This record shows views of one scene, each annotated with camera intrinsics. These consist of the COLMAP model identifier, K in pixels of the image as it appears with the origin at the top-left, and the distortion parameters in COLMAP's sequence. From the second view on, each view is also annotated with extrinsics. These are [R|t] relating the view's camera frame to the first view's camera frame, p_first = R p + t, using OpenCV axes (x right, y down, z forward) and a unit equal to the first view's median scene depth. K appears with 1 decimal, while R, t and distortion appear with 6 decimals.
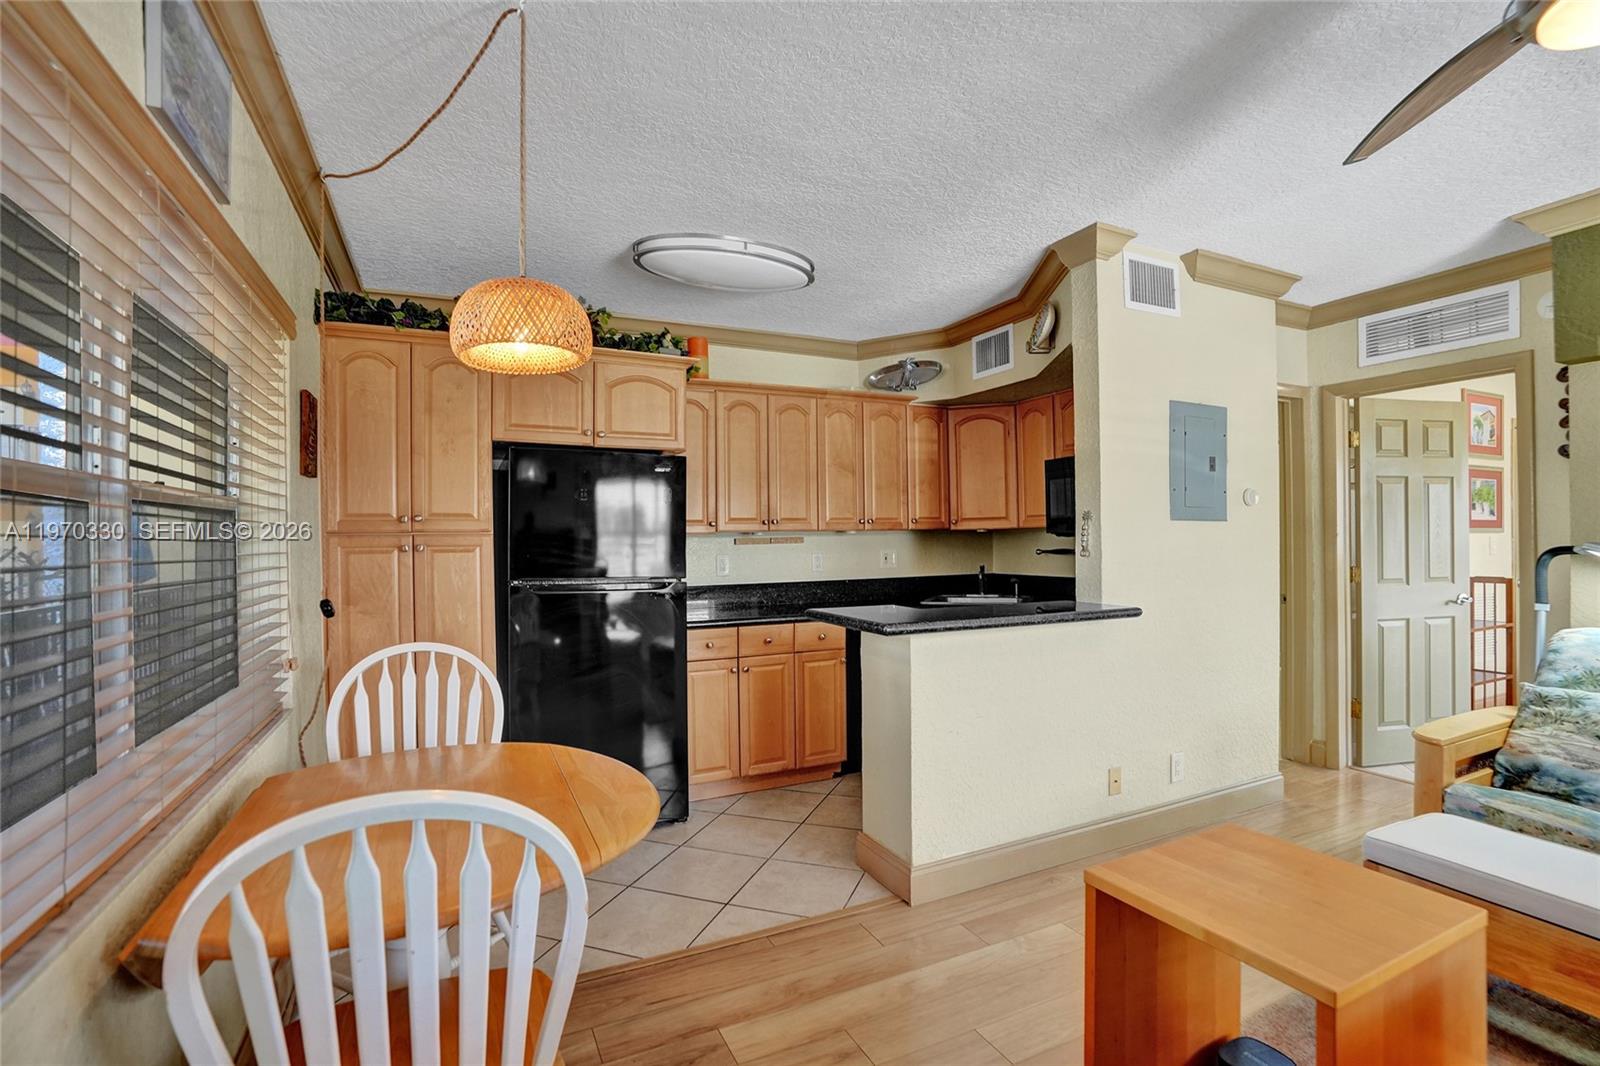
lens RADIAL K [[745.2, 0, 810.2], [0, 745.2, 544.1], [0, 0, 1]] dist [-0.068659, 0.027066]
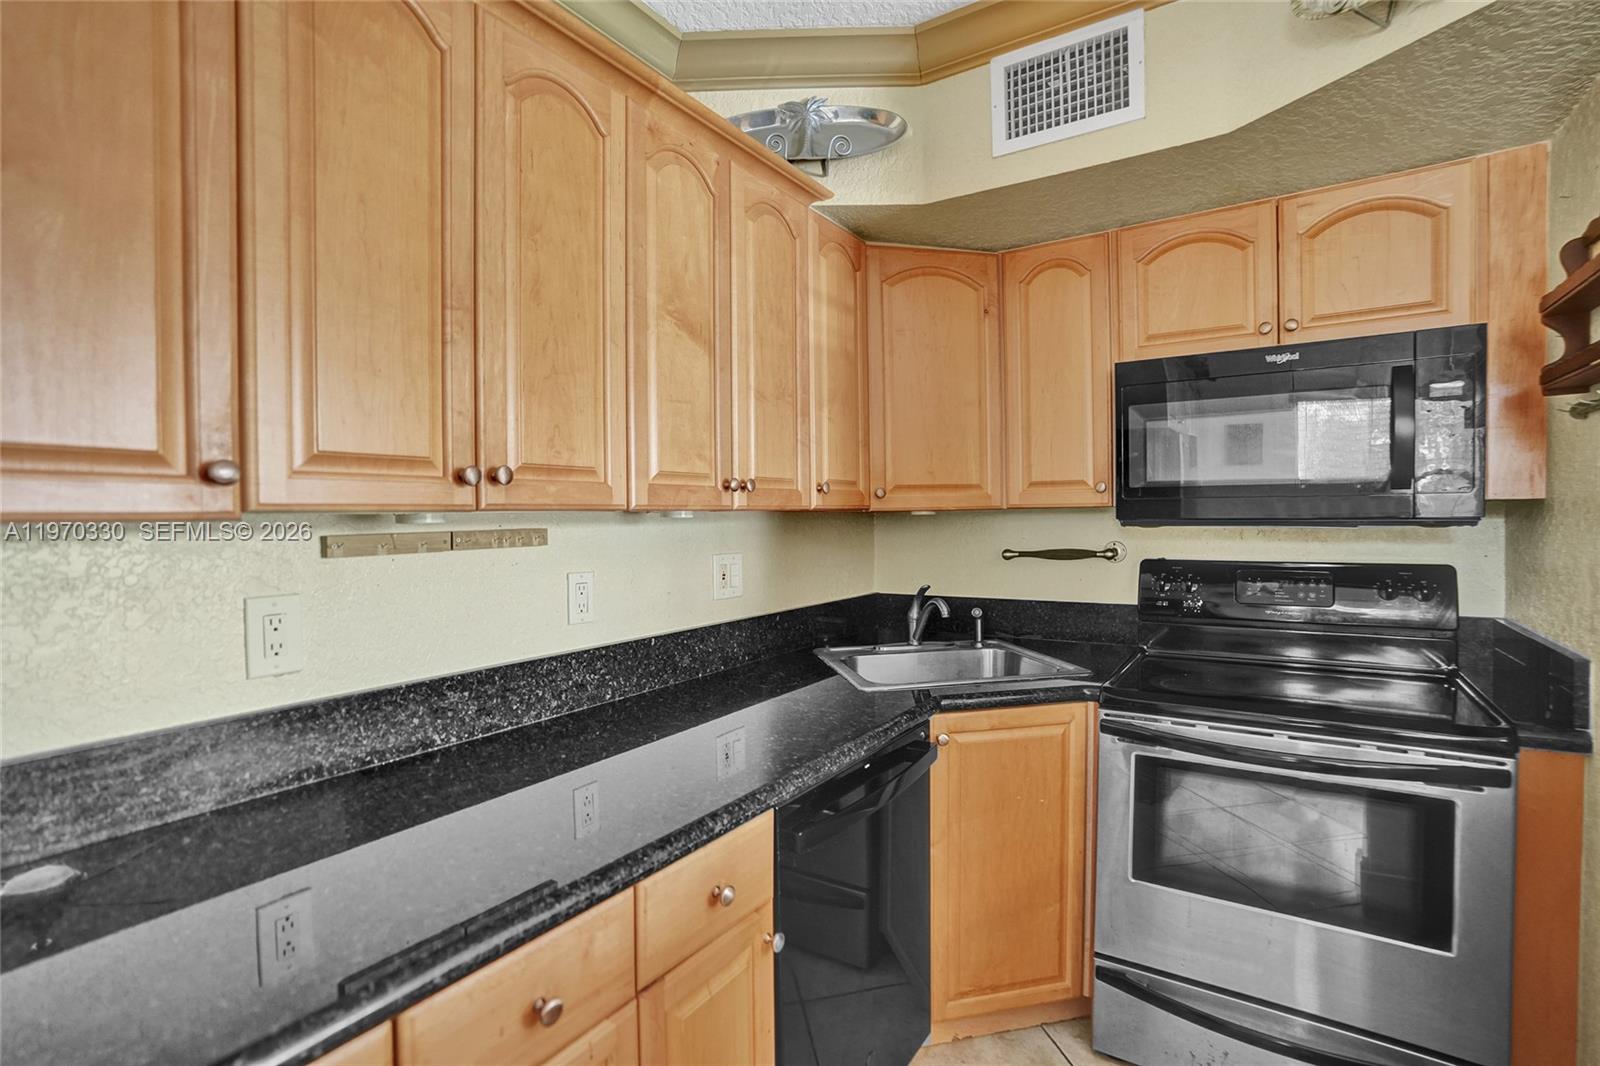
lens RADIAL K [[745.2, 0, 802.6], [0, 745.2, 536.8], [0, 0, 1]] dist [-0.068659, 0.027066]
pose [[0.860833, -0.009500, 0.508798, -0.117205], [0.002584, 0.999894, 0.014298, -0.014629], [-0.508880, -0.010994, 0.860767, 0.928535]]
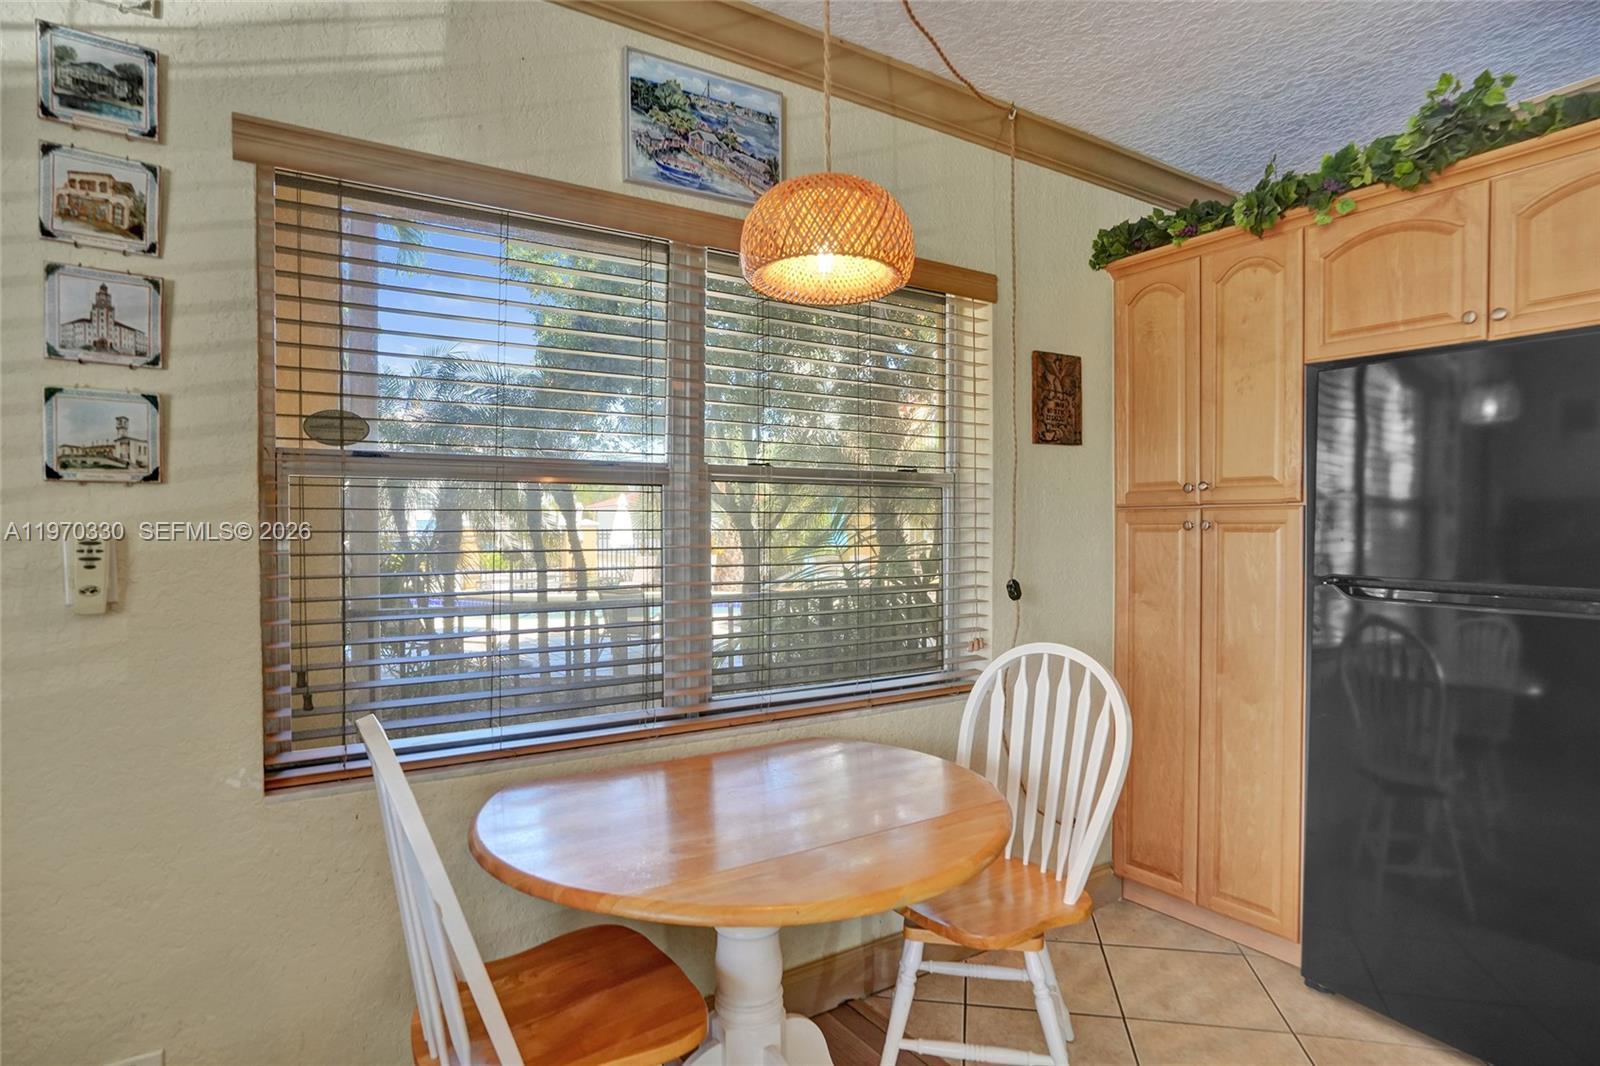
lens RADIAL K [[874.1, 0, 808.2], [0, 874.1, 543.3], [0, 0, 1]] dist [-0.018775, 0.011024]
pose [[0.139898, 0.026565, -0.989809, 0.275544], [-0.004537, 0.999647, 0.026188, 0.002141], [0.990155, 0.000827, 0.139970, 0.426502]]
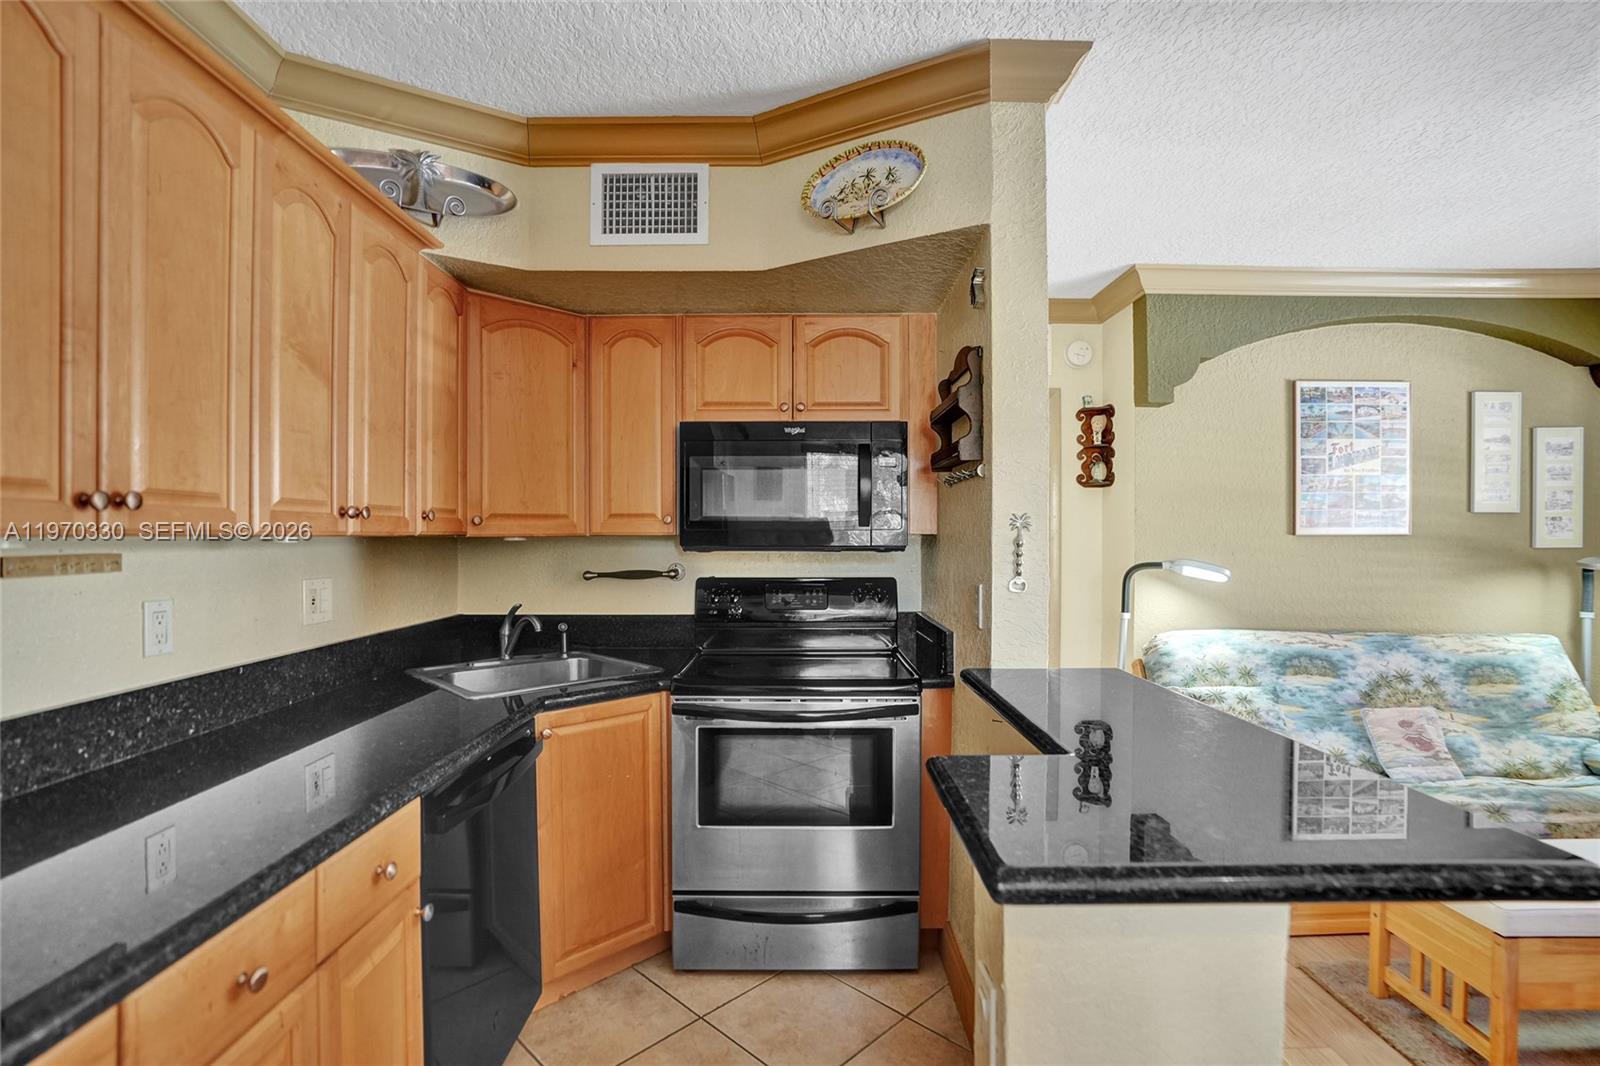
lens RADIAL K [[745.2, 0, 801.3], [0, 745.2, 543.5], [0, 0, 1]] dist [-0.068659, 0.027066]
pose [[0.433616, 0.006288, 0.901076, -0.228214], [0.000844, 0.999972, -0.007384, -0.016102], [-0.901097, 0.003962, 0.433598, 0.871252]]
